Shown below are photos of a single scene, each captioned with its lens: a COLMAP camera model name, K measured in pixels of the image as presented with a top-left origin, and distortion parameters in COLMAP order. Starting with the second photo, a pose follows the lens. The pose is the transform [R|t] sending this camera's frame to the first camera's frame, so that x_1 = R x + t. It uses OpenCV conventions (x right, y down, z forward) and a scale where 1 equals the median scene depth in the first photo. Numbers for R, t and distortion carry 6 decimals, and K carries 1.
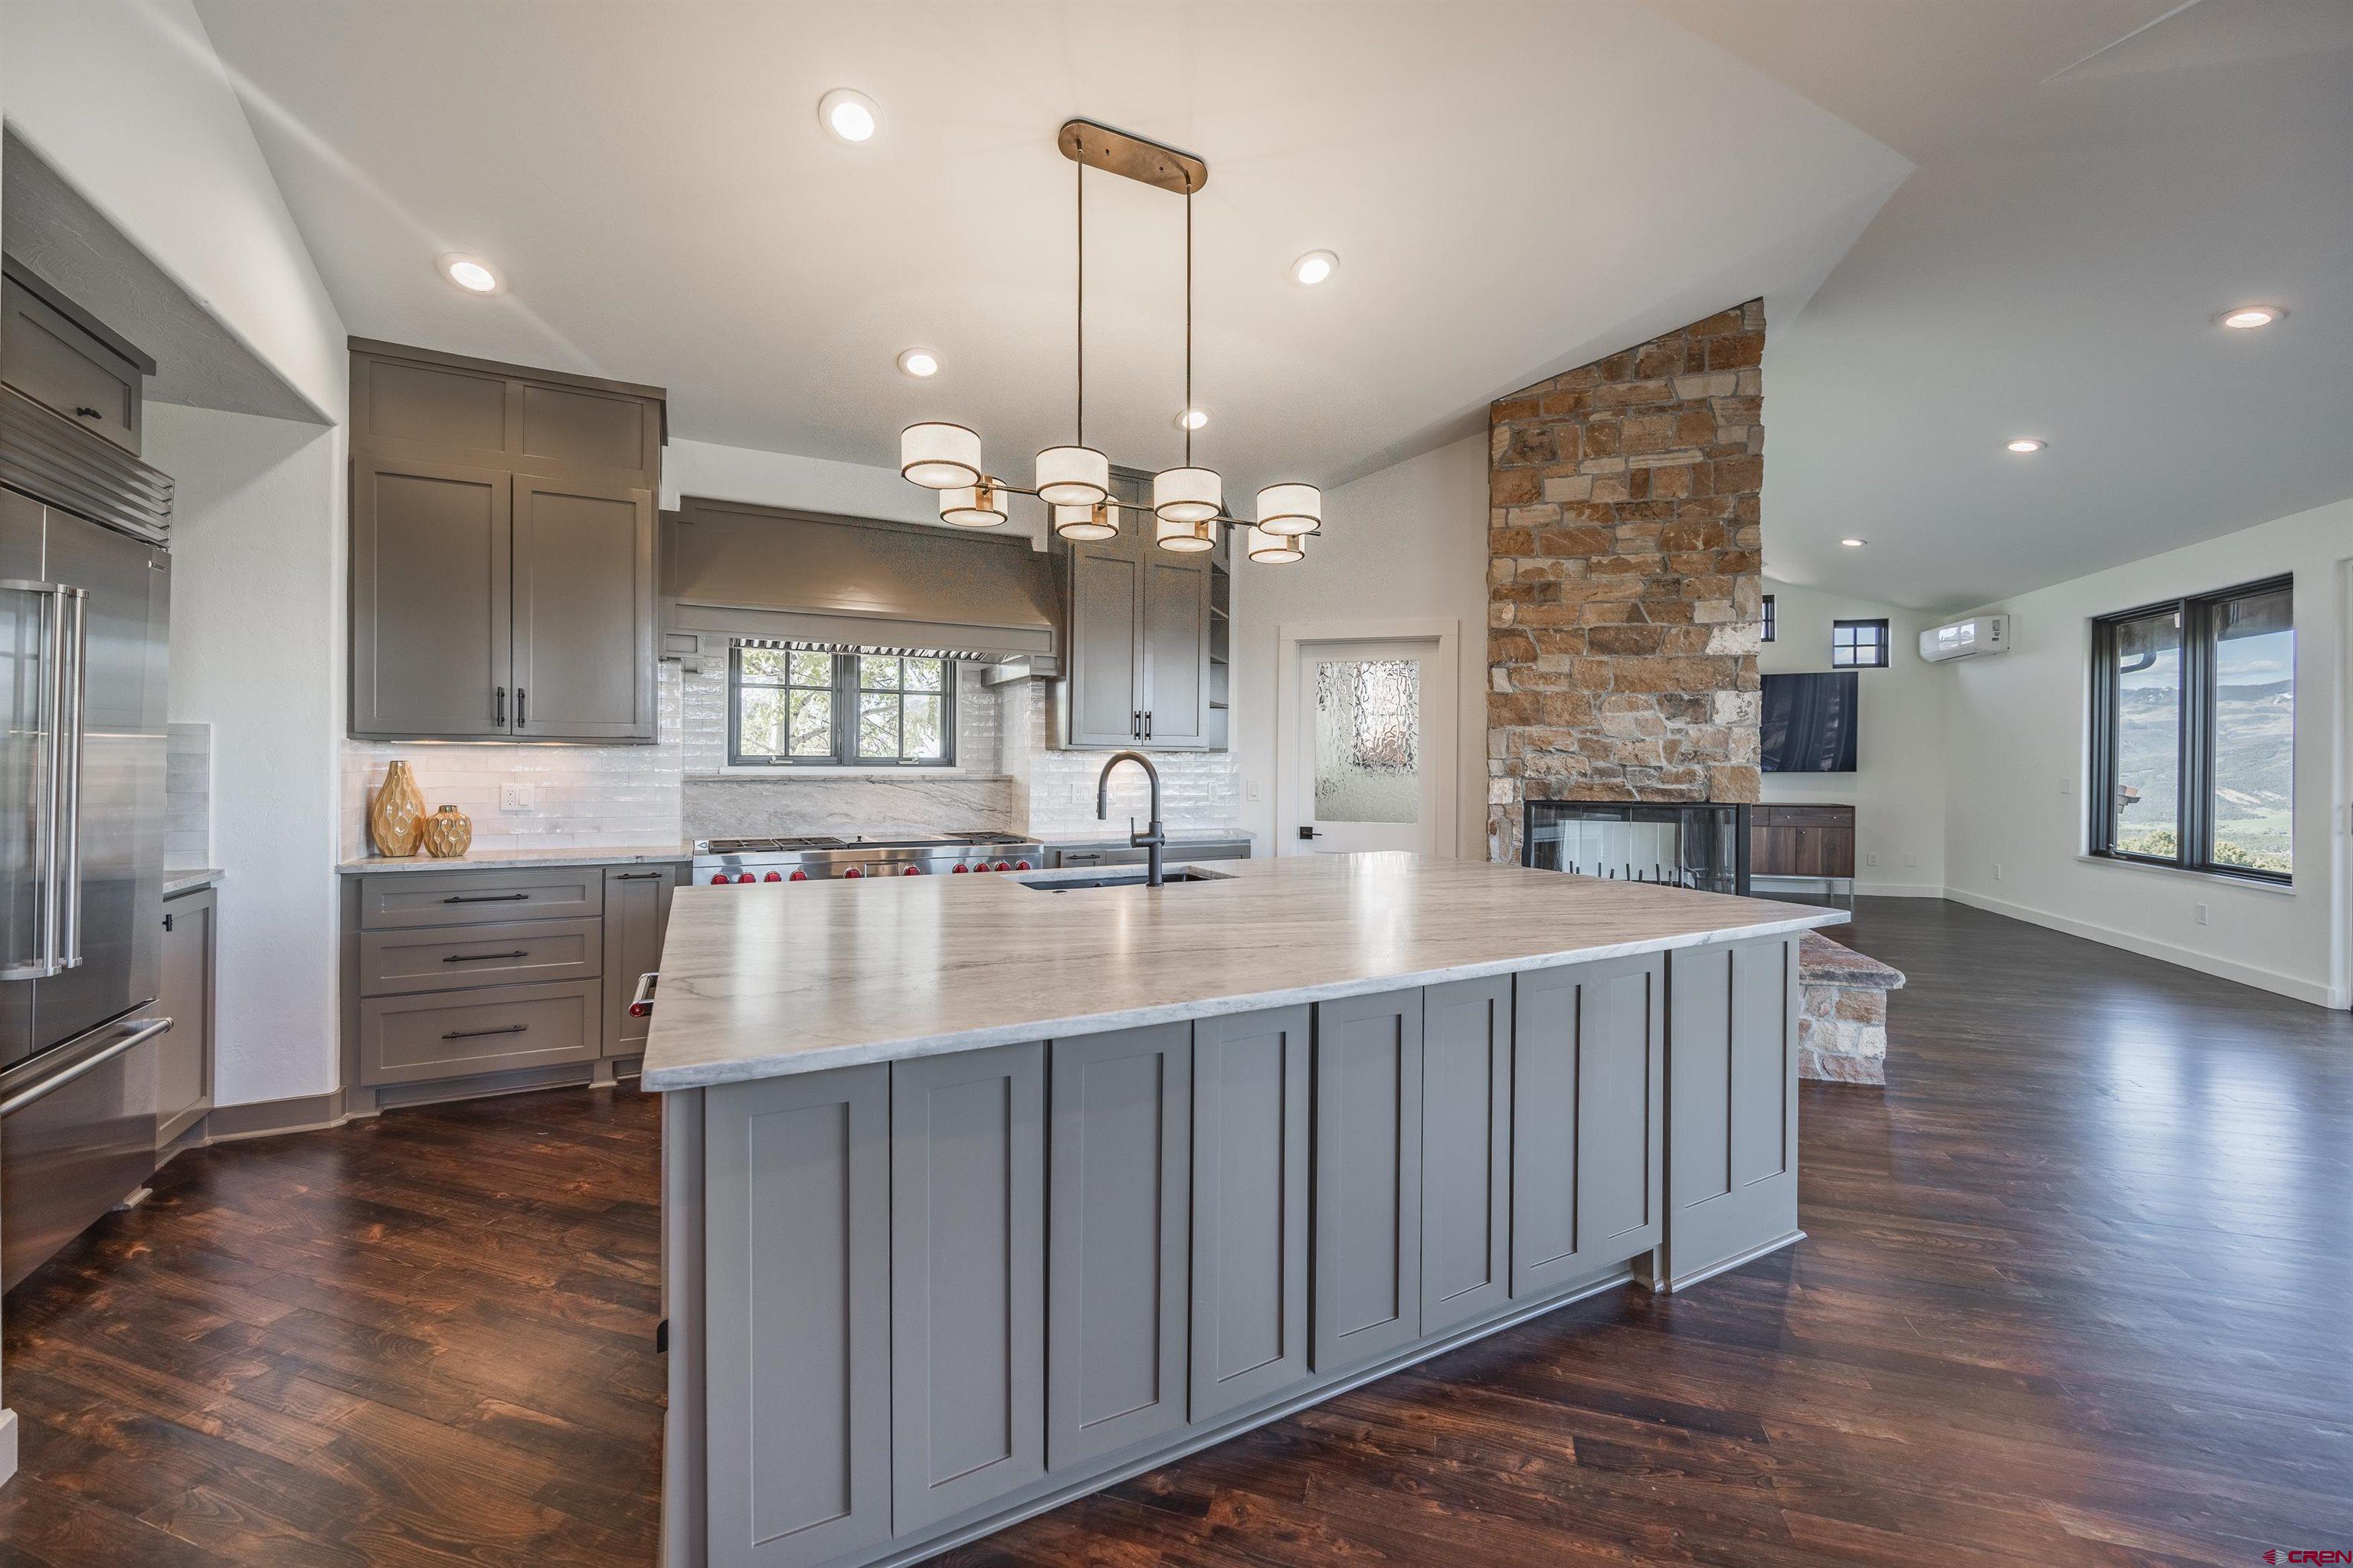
lens RADIAL K [[893.2, 0, 1183.7], [0, 893.2, 762.5], [0, 0, 1]] dist [-0.005965, 0.000466]
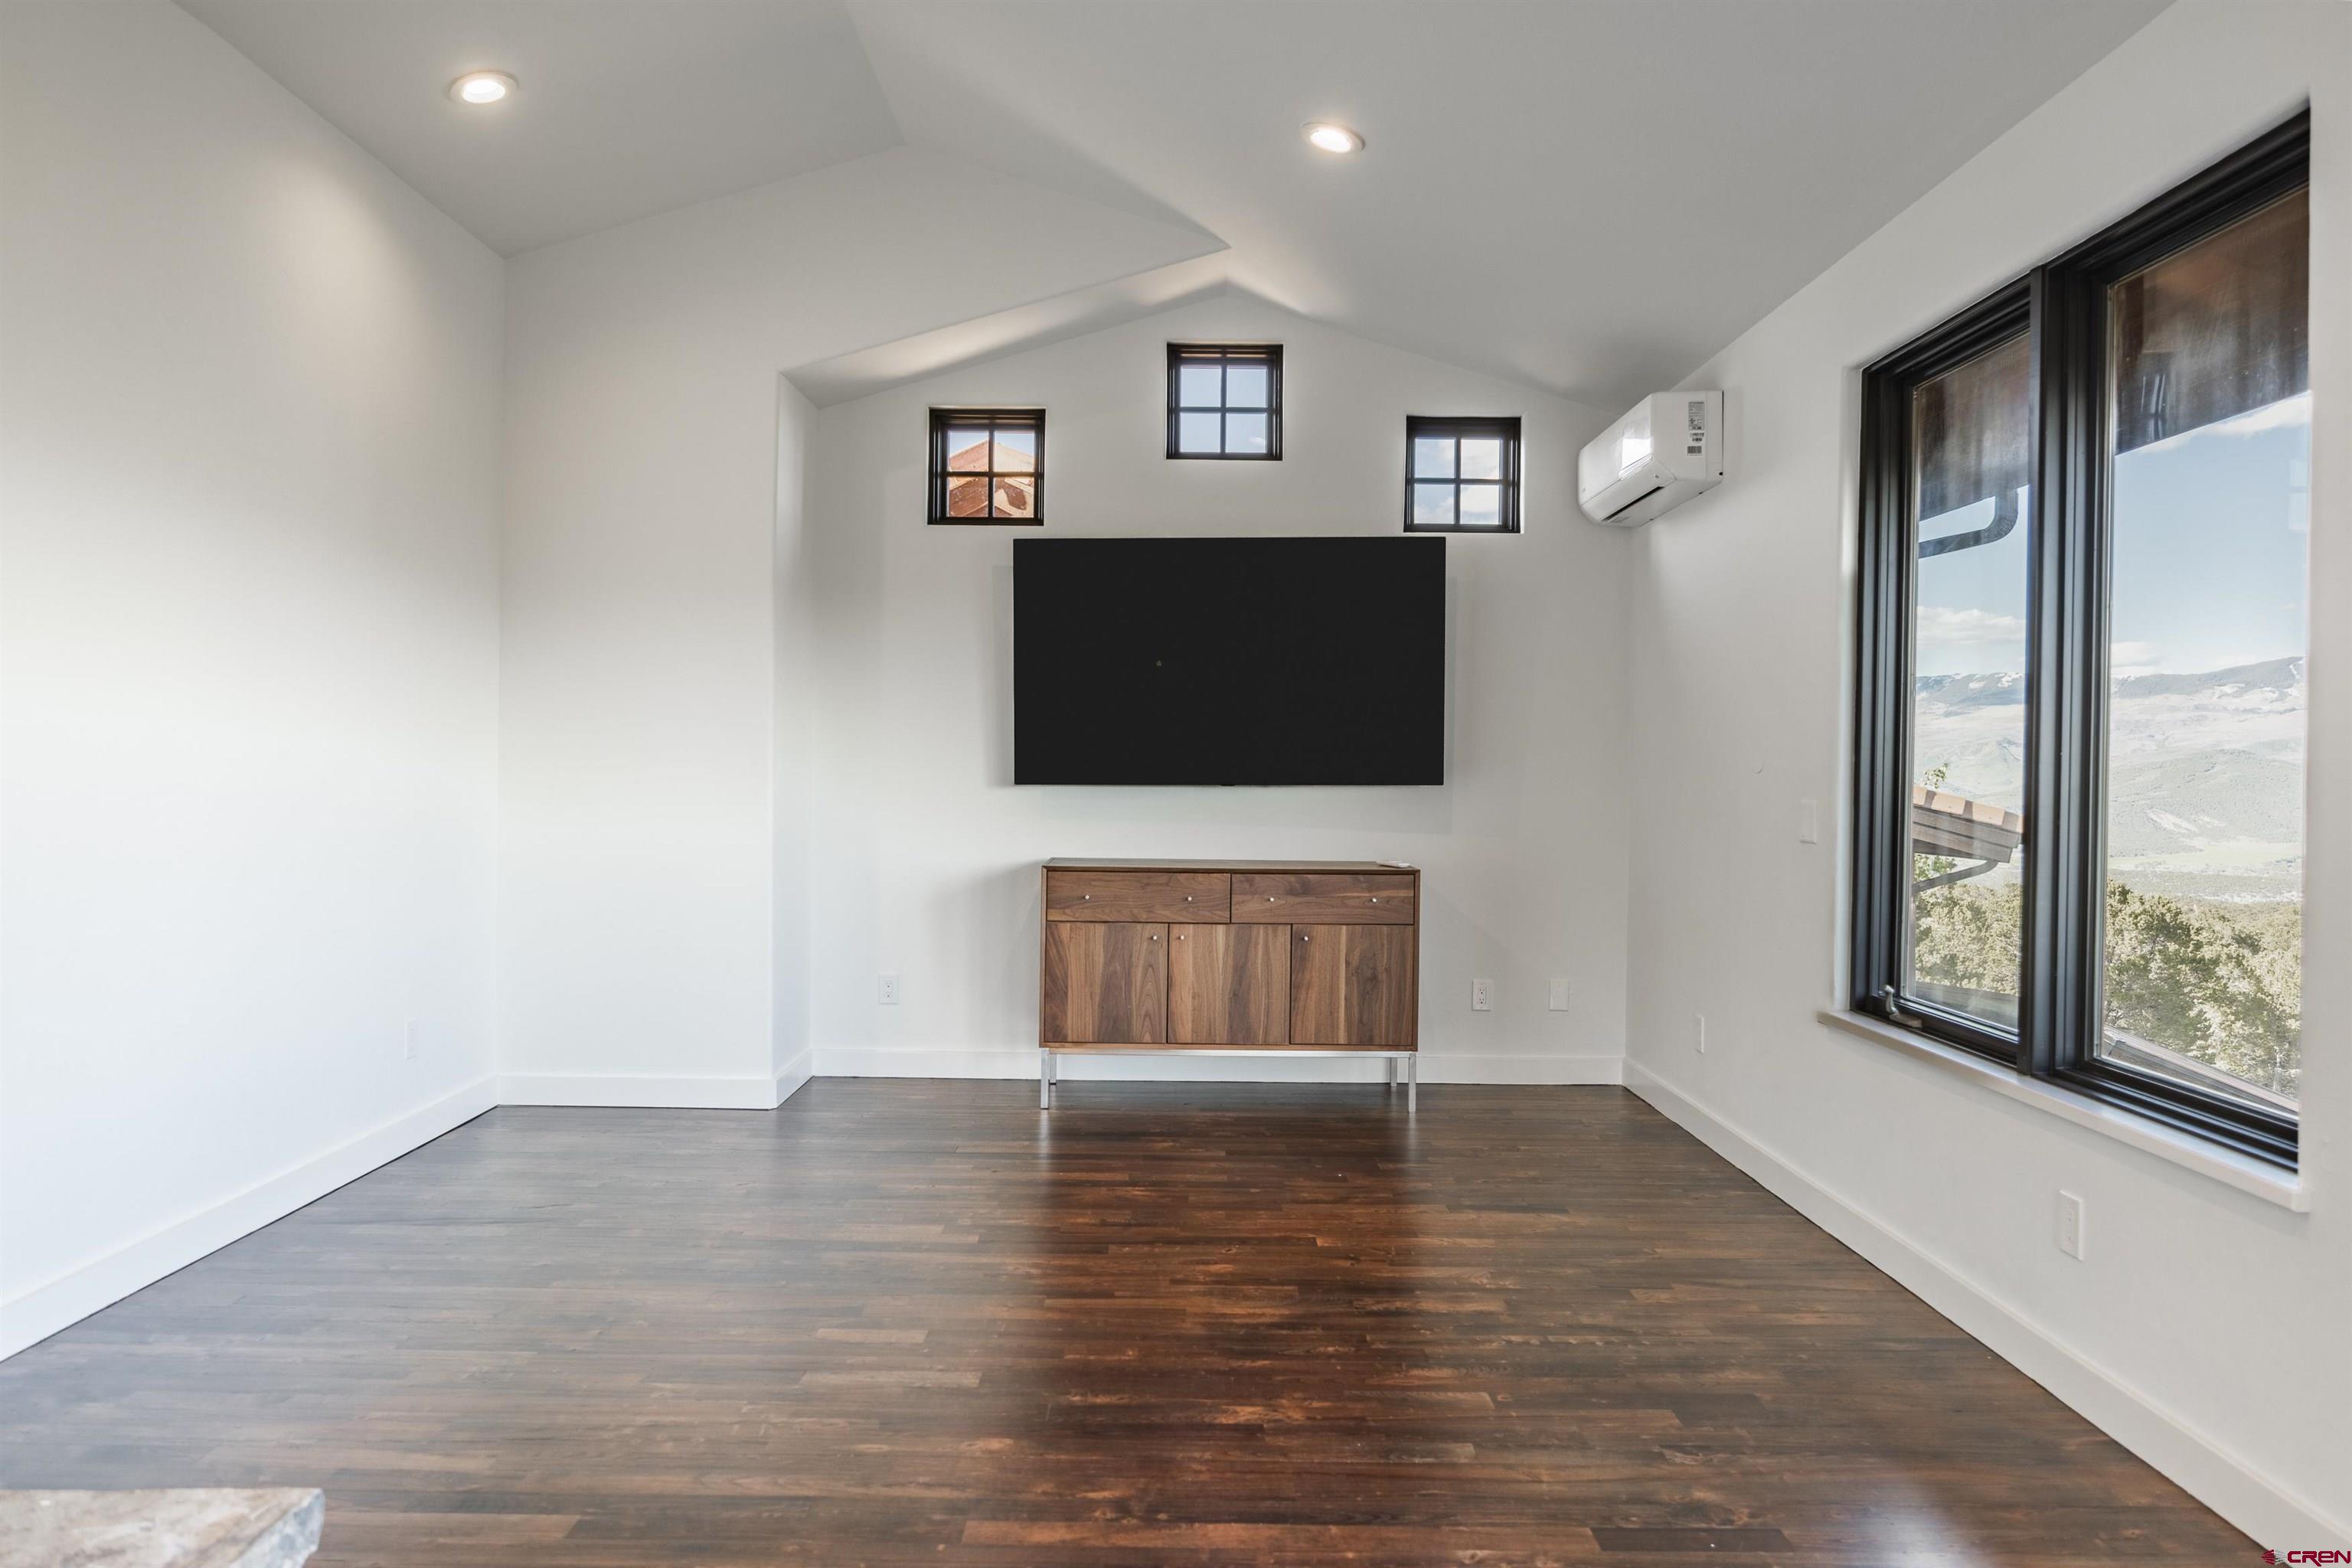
lens RADIAL K [[1574.9, 0, 1181.8], [0, 1574.9, 776.9], [0, 0, 1]] dist [0.015761, 0.003705]
pose [[0.951708, 0.004726, 0.306969, 0.432412], [-0.006360, 0.999970, 0.004322, 0.004765], [-0.306939, -0.006065, 0.951710, 0.359699]]
